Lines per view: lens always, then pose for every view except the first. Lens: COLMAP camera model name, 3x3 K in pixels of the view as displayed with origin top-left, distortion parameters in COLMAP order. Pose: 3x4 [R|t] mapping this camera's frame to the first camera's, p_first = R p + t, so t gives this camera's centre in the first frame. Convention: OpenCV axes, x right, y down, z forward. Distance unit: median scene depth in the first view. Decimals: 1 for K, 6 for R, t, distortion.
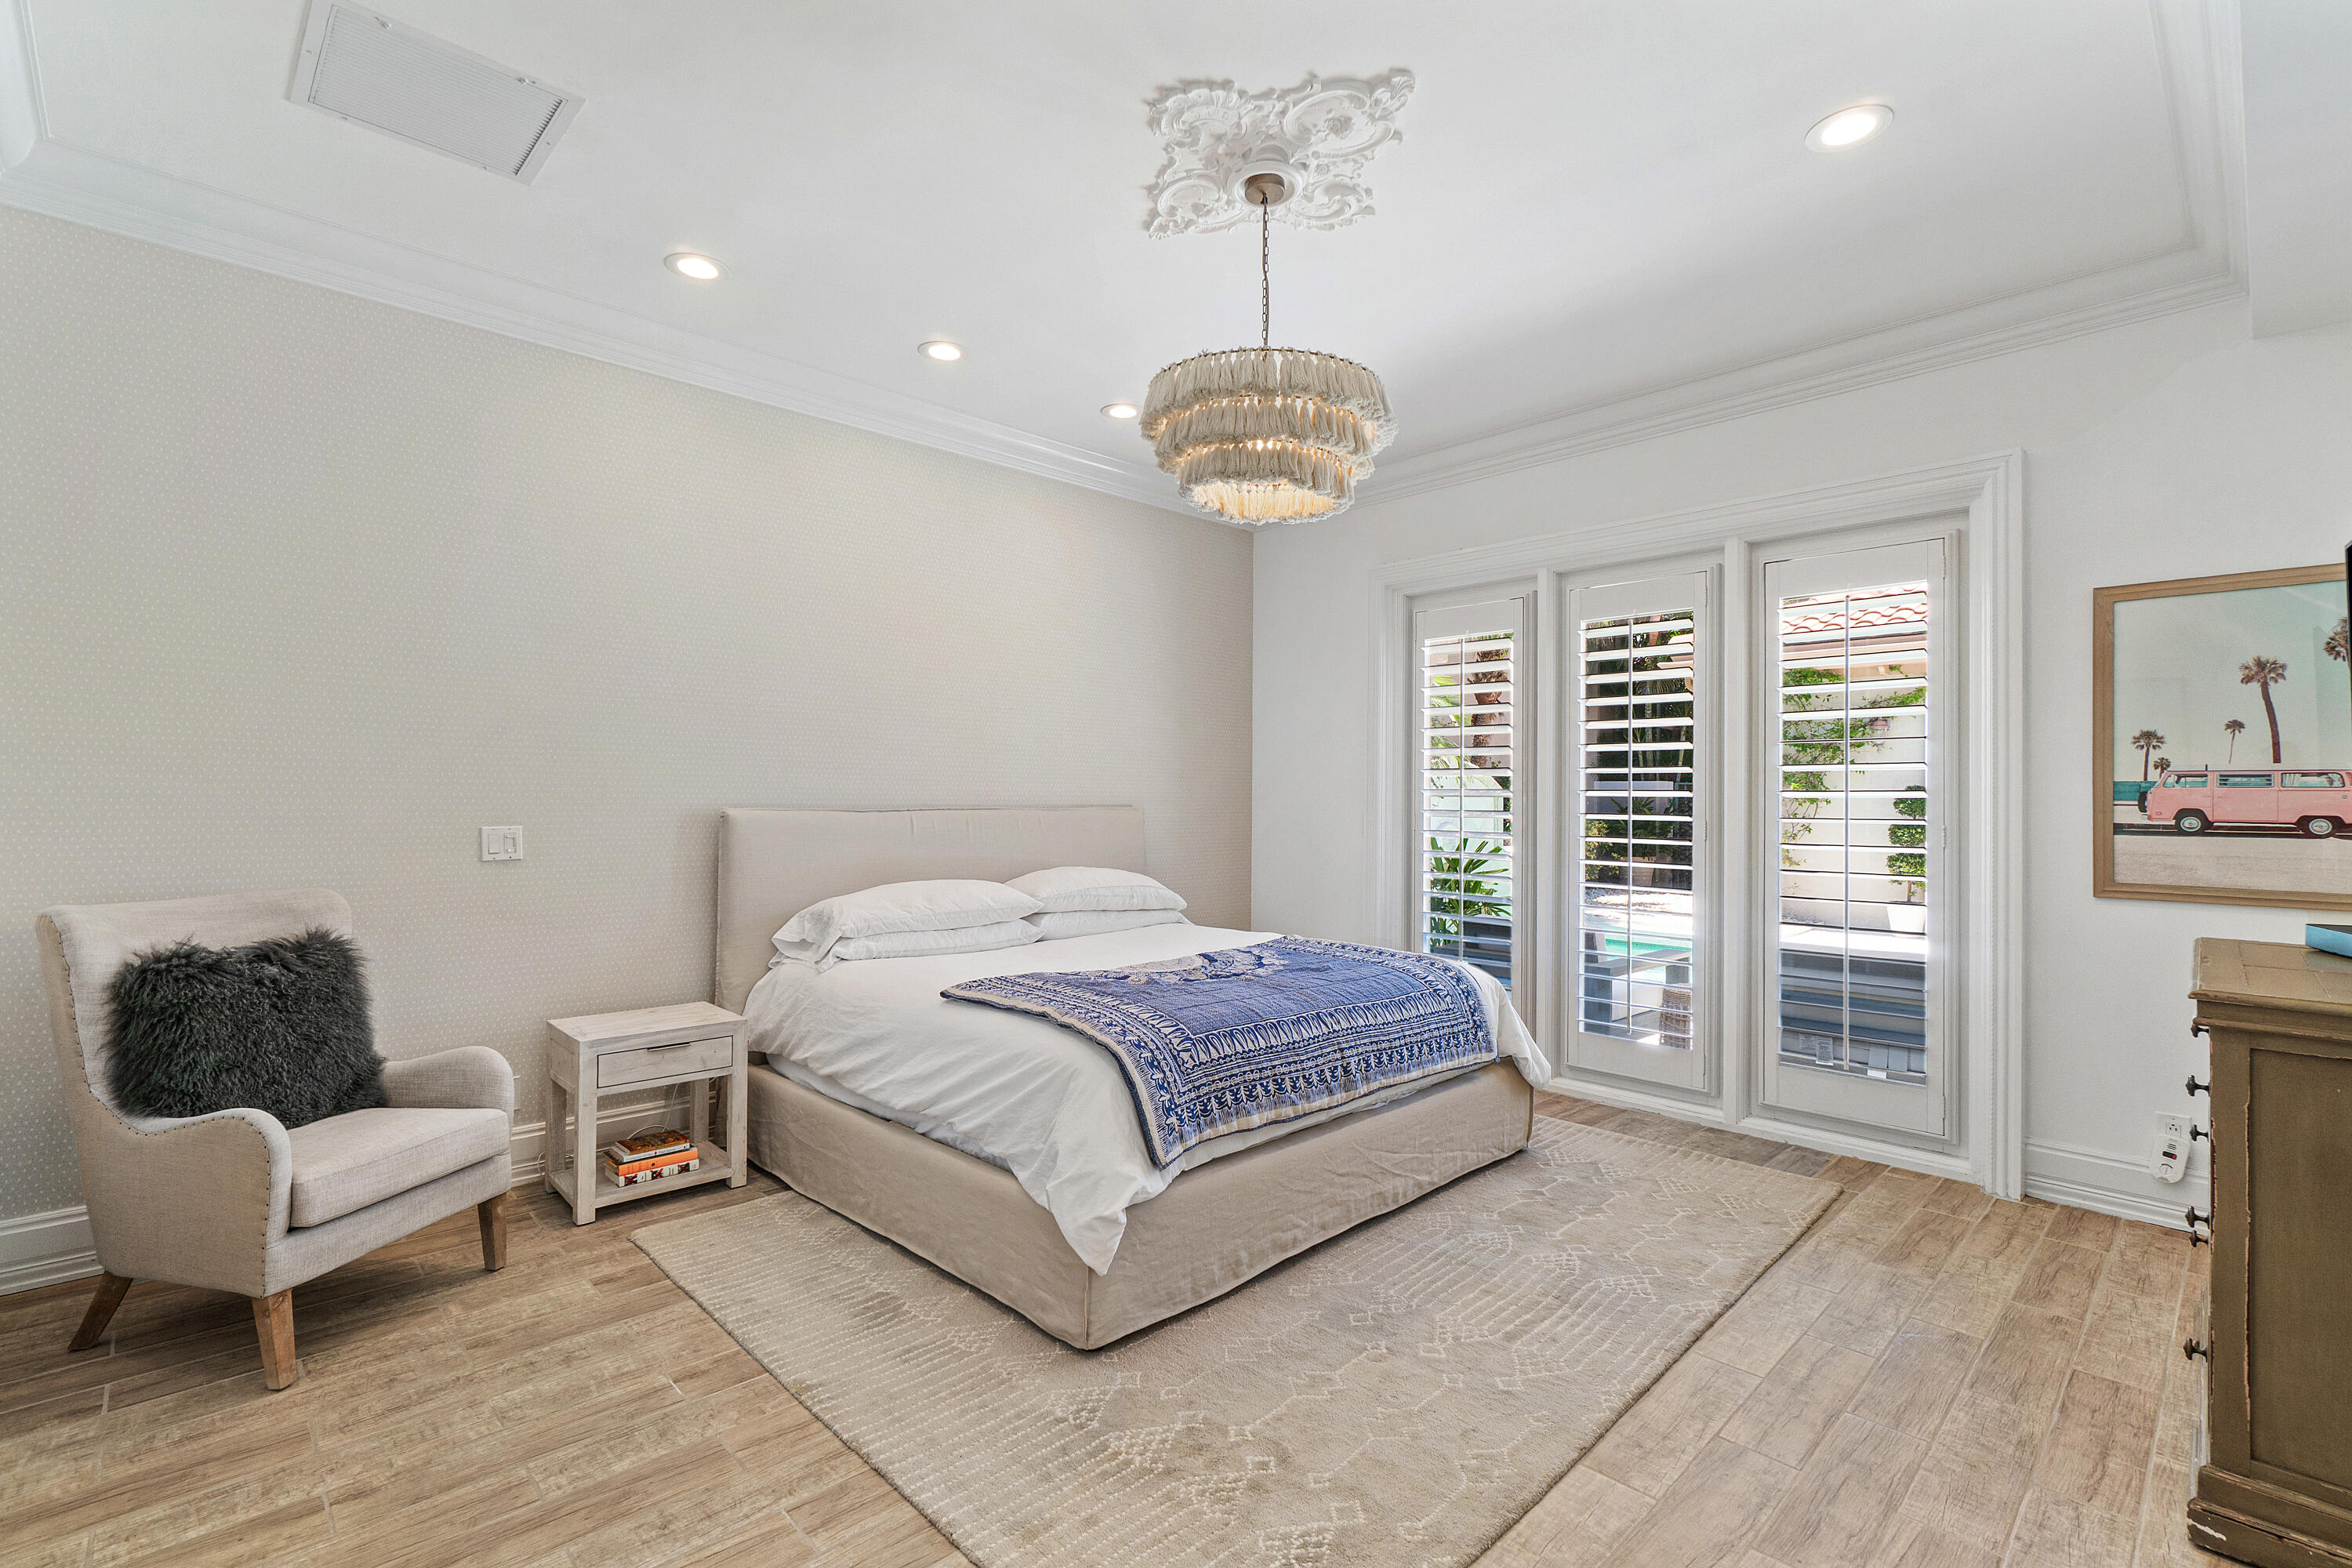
lens RADIAL K [[1050.0, 0, 1173.2], [0, 1050.0, 788.5], [0, 0, 1]] dist [-0.007665, 0.001532]
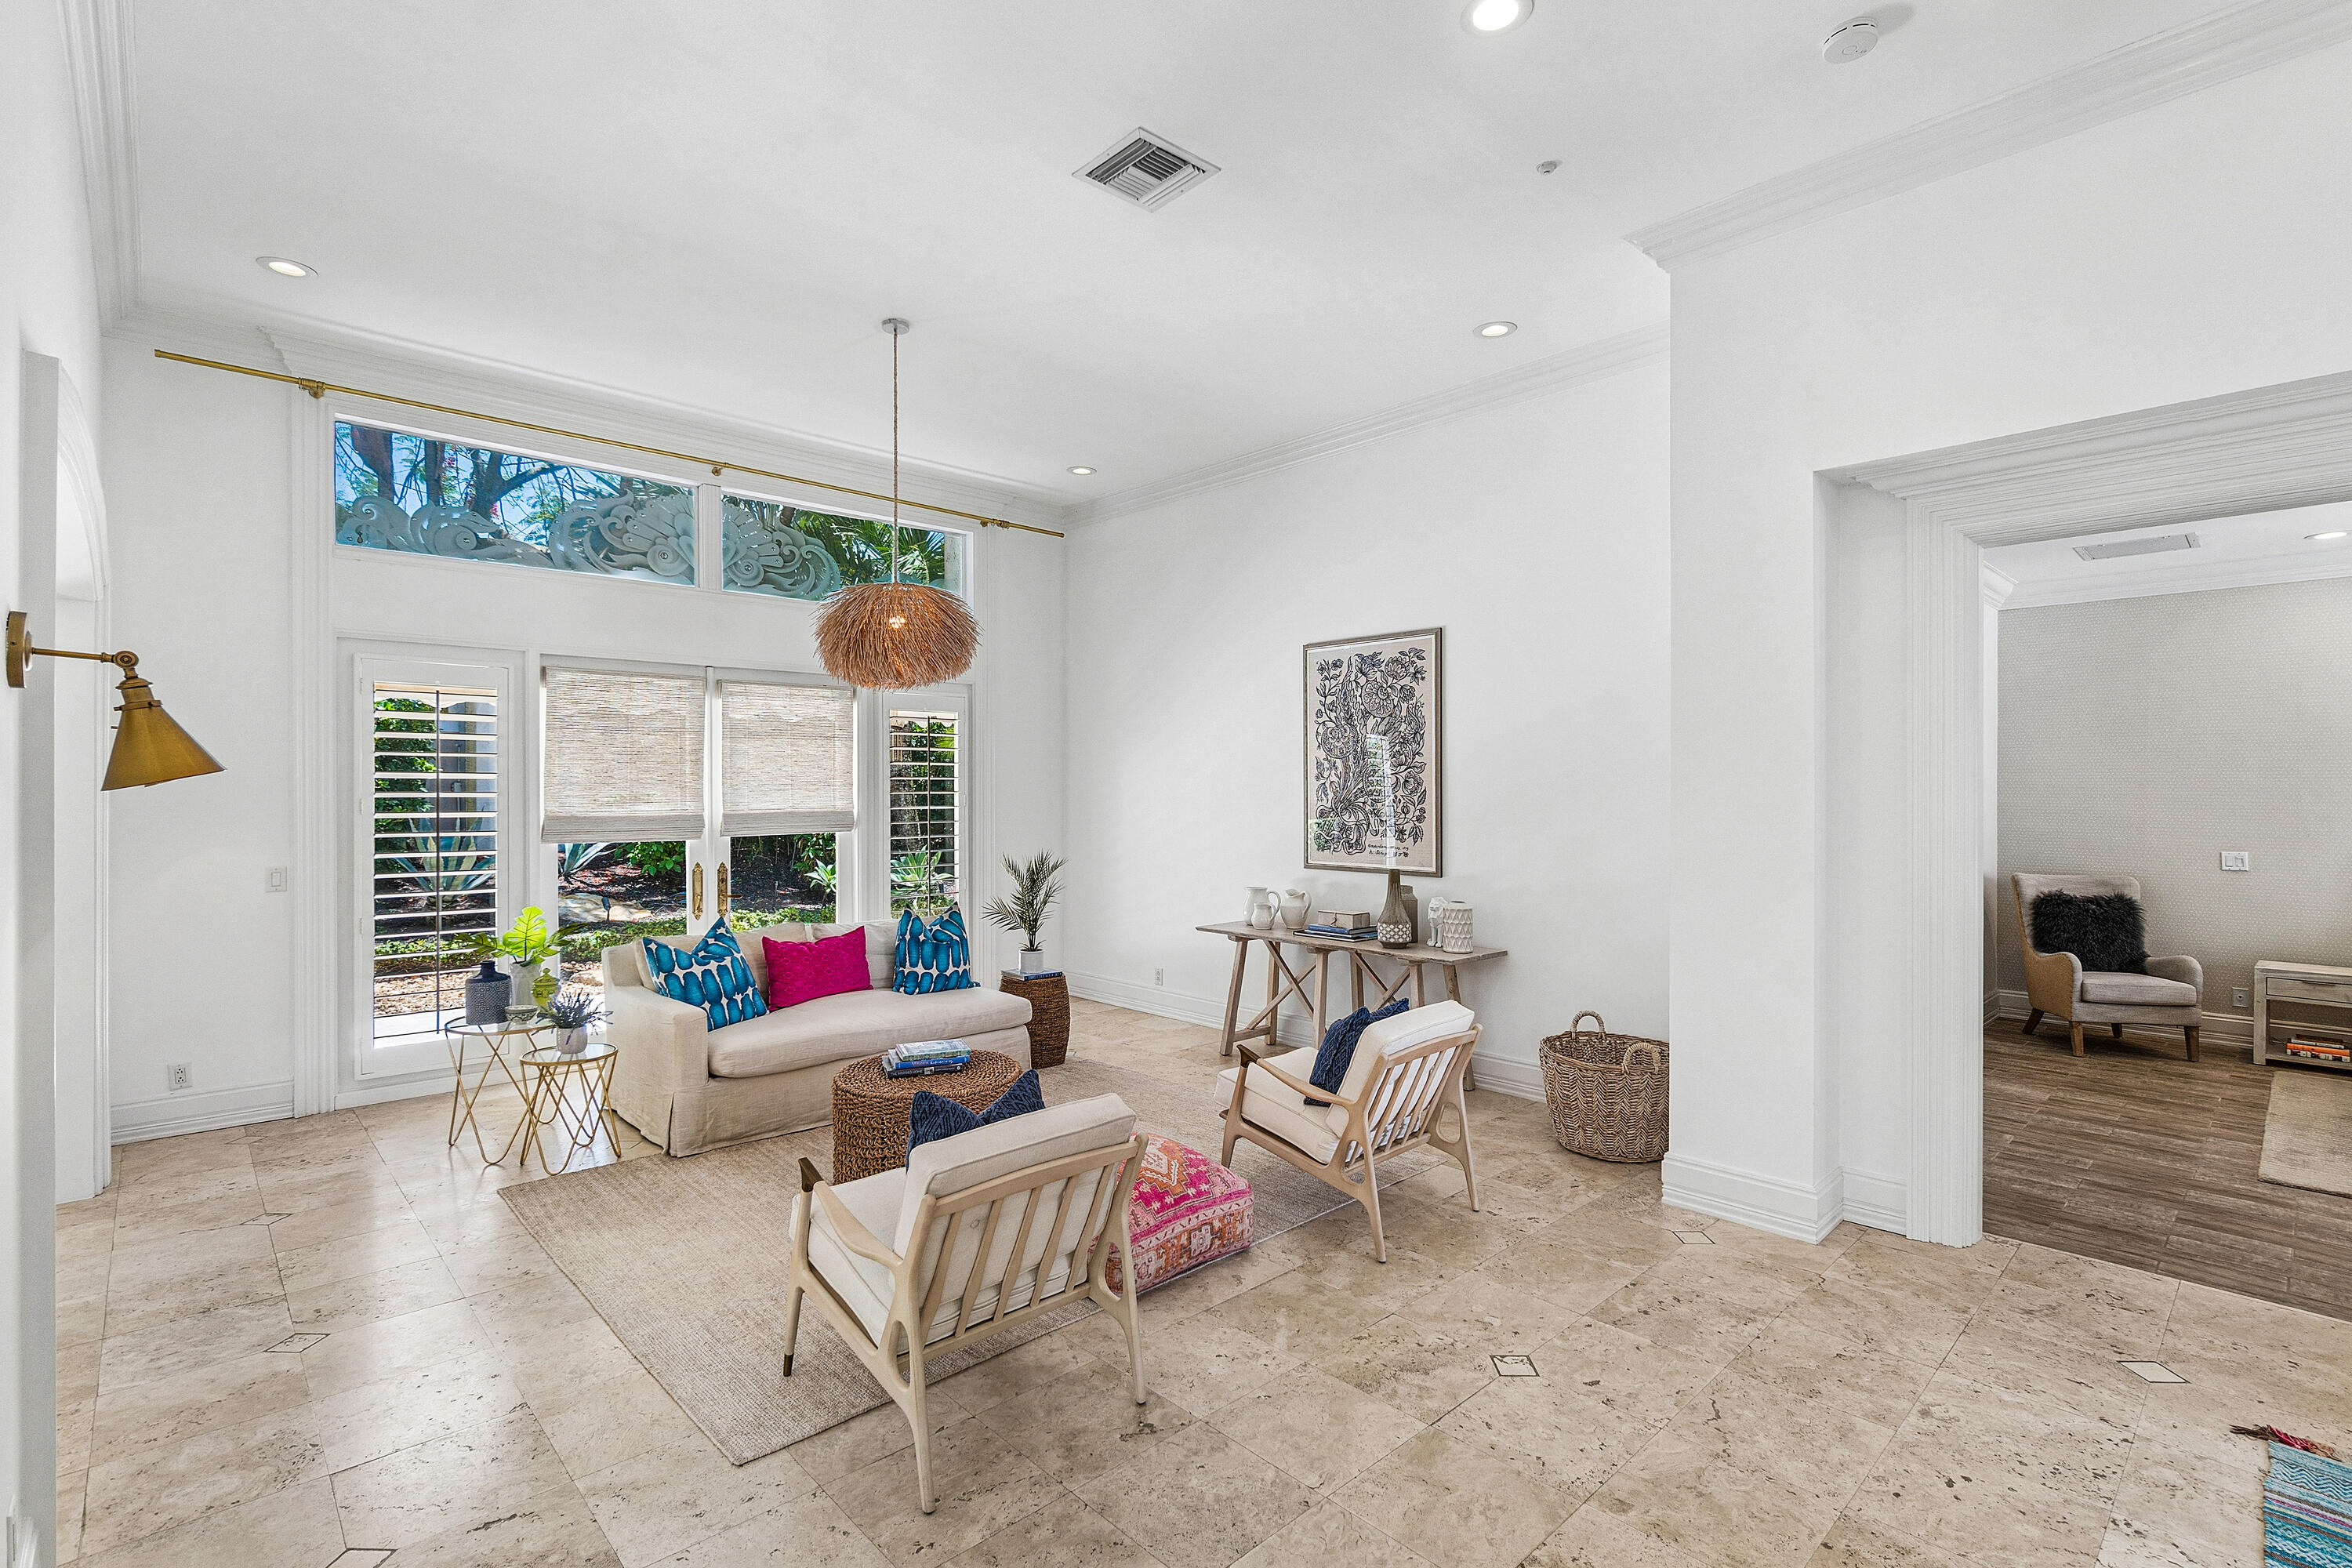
lens RADIAL K [[1050.0, 0, 1183.4], [0, 1050.0, 798.7], [0, 0, 1]] dist [-0.007665, 0.001532]
pose [[-0.035592, 0.005302, -0.999352, 1.640882], [0.011364, 0.999923, 0.004900, -0.113811], [0.999302, -0.011182, -0.035649, -1.030350]]
